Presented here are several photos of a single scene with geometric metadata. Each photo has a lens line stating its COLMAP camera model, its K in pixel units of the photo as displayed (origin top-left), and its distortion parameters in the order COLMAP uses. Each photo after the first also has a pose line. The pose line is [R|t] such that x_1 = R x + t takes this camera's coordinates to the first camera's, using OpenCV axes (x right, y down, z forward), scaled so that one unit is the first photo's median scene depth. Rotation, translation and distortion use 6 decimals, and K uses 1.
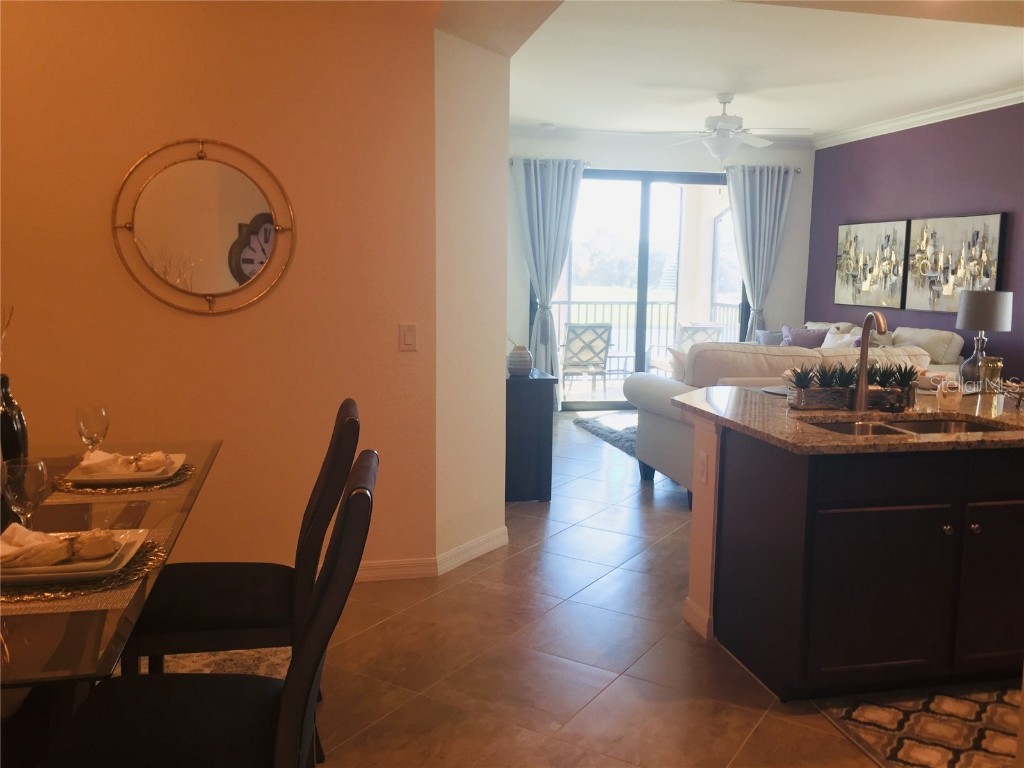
lens RADIAL K [[881.5, 0, 512.0], [0, 881.5, 384.2], [0, 0, 1]] dist [0.059371, -0.064407]
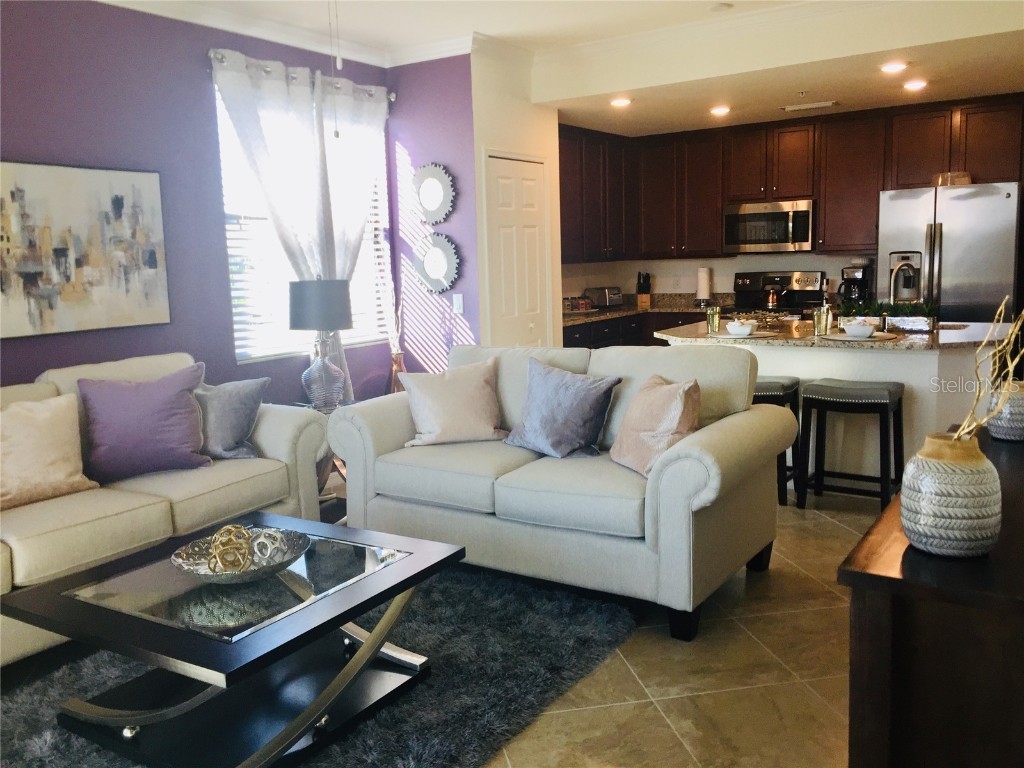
lens RADIAL K [[881.5, 0, 501.5], [0, 881.5, 375.3], [0, 0, 1]] dist [0.059371, -0.064407]
pose [[-0.698026, -0.094135, 0.709858, -0.112372], [0.111458, 0.964956, 0.237564, -0.149404], [-0.707345, 0.244945, -0.663073, 1.115060]]
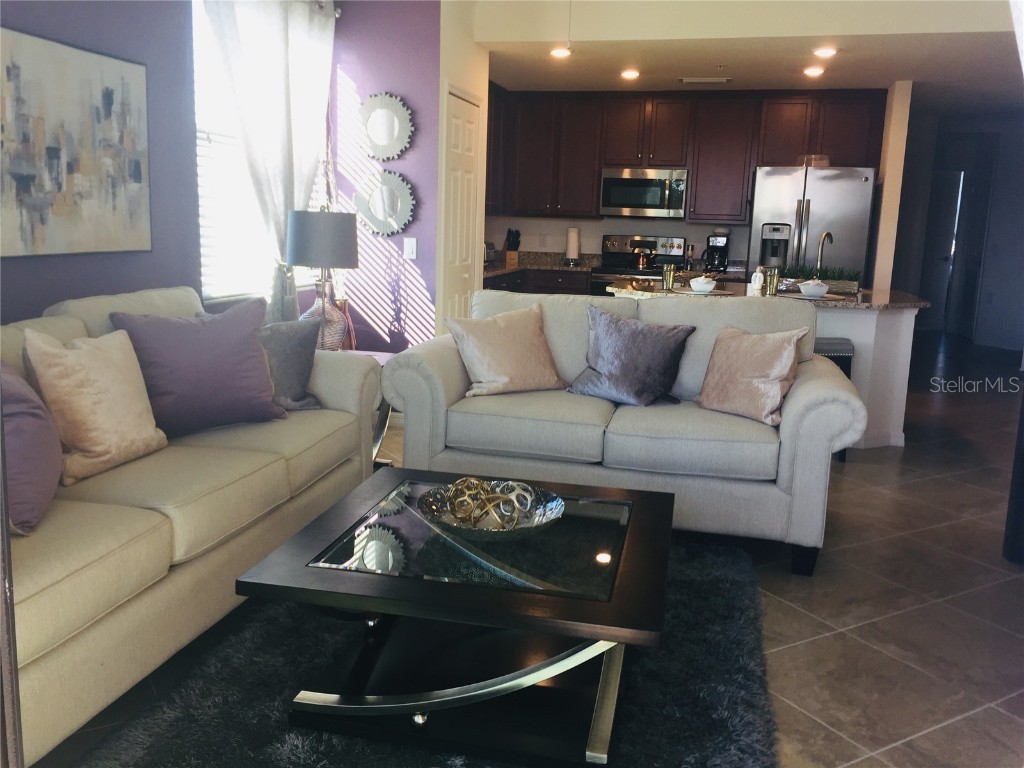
lens RADIAL K [[881.5, 0, 505.8], [0, 881.5, 375.6], [0, 0, 1]] dist [0.059371, -0.064407]
pose [[-0.897045, -0.126951, 0.423313, 0.072353], [0.005909, 0.954322, 0.298721, -0.147193], [-0.441900, 0.270468, -0.855320, 1.223941]]
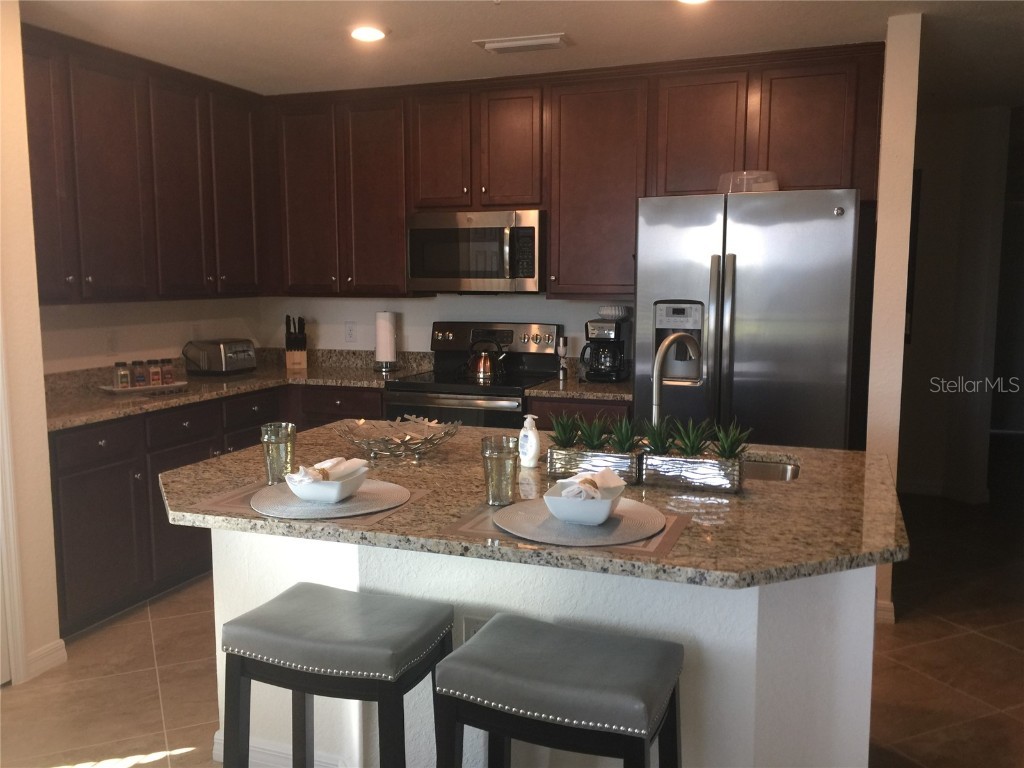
lens RADIAL K [[881.5, 0, 513.3], [0, 881.5, 388.7], [0, 0, 1]] dist [0.059371, -0.064407]
pose [[-0.849306, -0.085065, 0.521003, 0.046226], [0.053508, 0.967977, 0.245269, -0.098306], [-0.525183, 0.236186, -0.817557, 0.723288]]
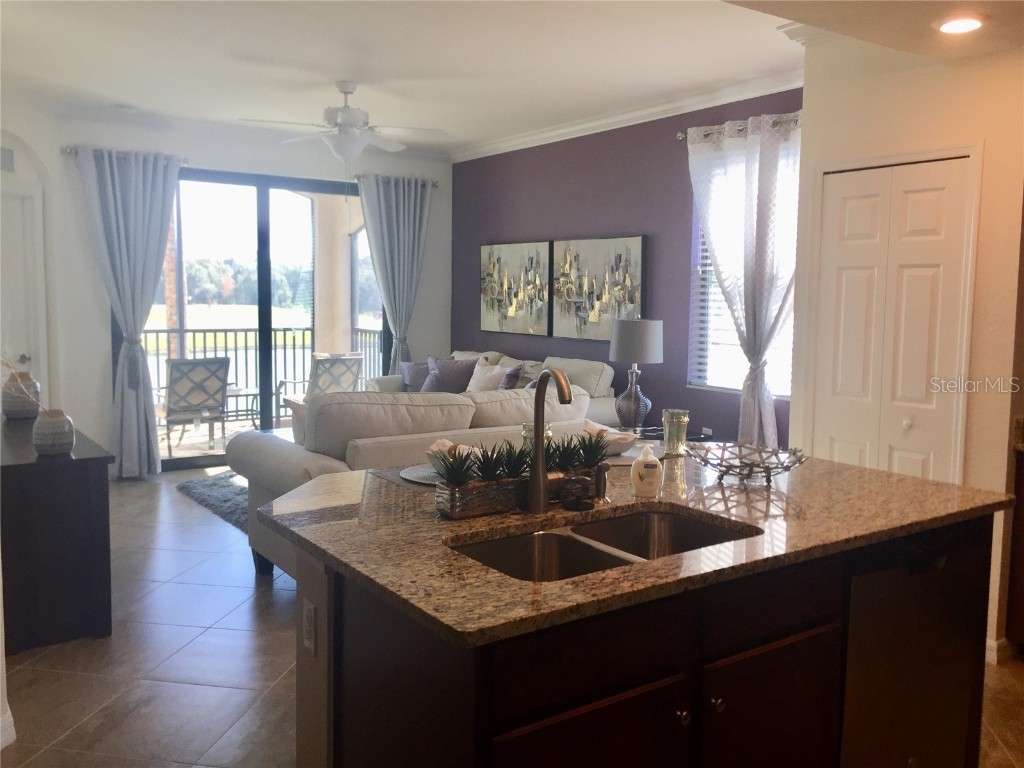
lens RADIAL K [[881.5, 0, 514.6], [0, 881.5, 381.5], [0, 0, 1]] dist [0.059371, -0.064407]
pose [[0.924195, -0.039291, 0.379896, 0.052766], [0.048169, 0.998743, -0.013888, -0.026447], [-0.378872, 0.031134, 0.924925, 0.163094]]
